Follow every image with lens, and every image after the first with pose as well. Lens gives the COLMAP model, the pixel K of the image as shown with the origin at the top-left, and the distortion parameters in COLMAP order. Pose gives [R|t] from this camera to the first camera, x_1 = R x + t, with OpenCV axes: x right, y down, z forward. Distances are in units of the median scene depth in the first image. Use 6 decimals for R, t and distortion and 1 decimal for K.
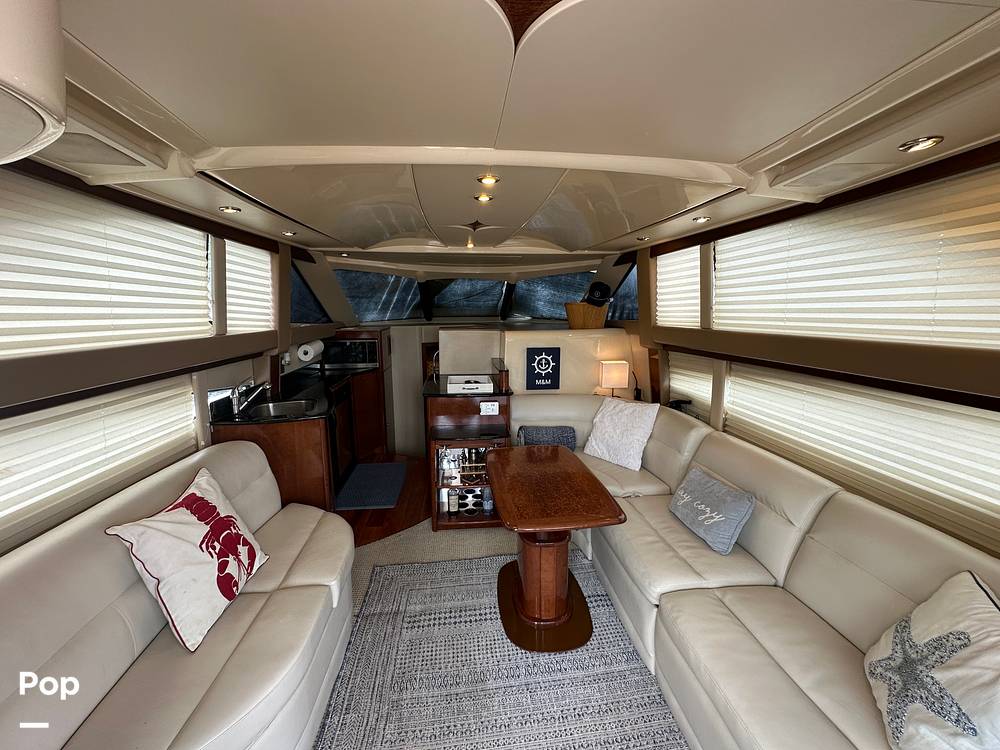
lens RADIAL K [[399.6, 0, 501.5], [0, 399.6, 374.7], [0, 0, 1]] dist [-0.004997, 0.001315]
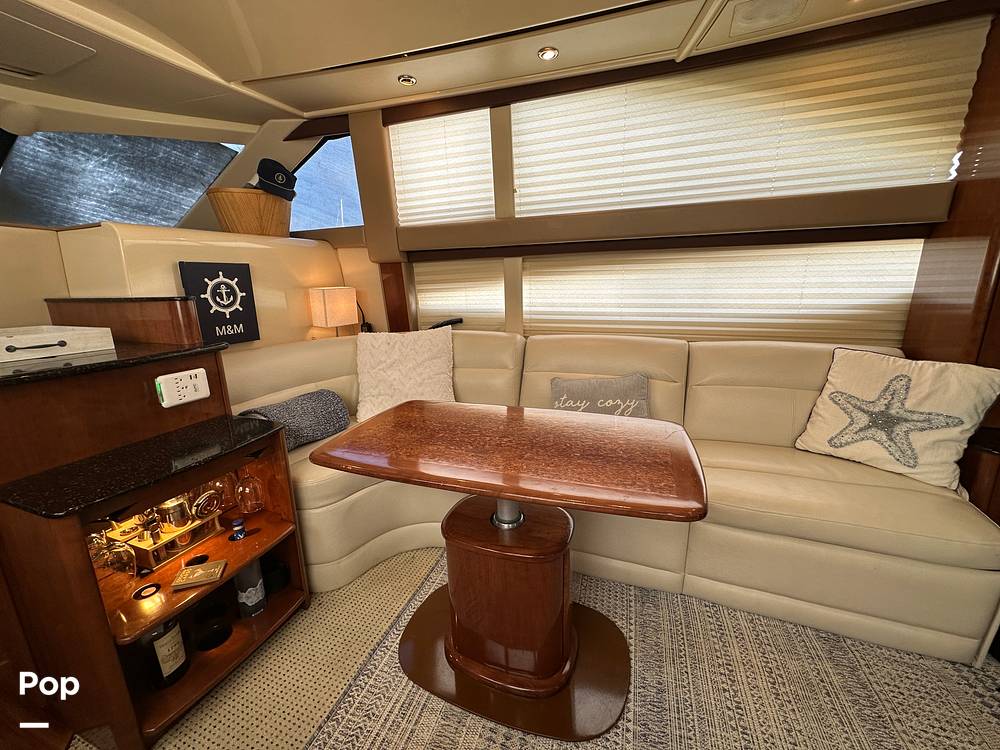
lens RADIAL K [[399.6, 0, 501.0], [0, 399.6, 375.0], [0, 0, 1]] dist [-0.004997, 0.001315]
pose [[0.447338, -0.212322, 0.868797, -0.240585], [0.160380, 0.974709, 0.155627, 0.060727], [-0.879868, 0.069720, 0.470077, 0.513575]]
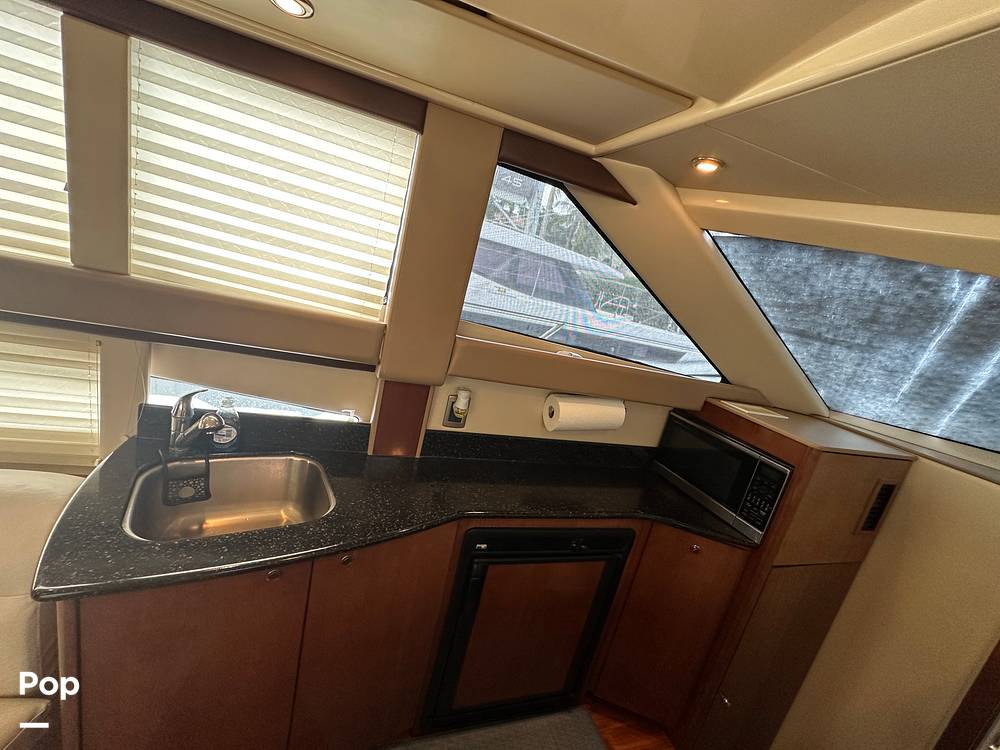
lens RADIAL K [[399.6, 0, 500.5], [0, 399.6, 376.0], [0, 0, 1]] dist [-0.004997, 0.001315]
pose [[0.209252, 0.266990, -0.940707, -0.113557], [-0.378391, 0.909170, 0.173869, -0.168759], [0.901684, 0.319572, 0.291272, 0.930746]]
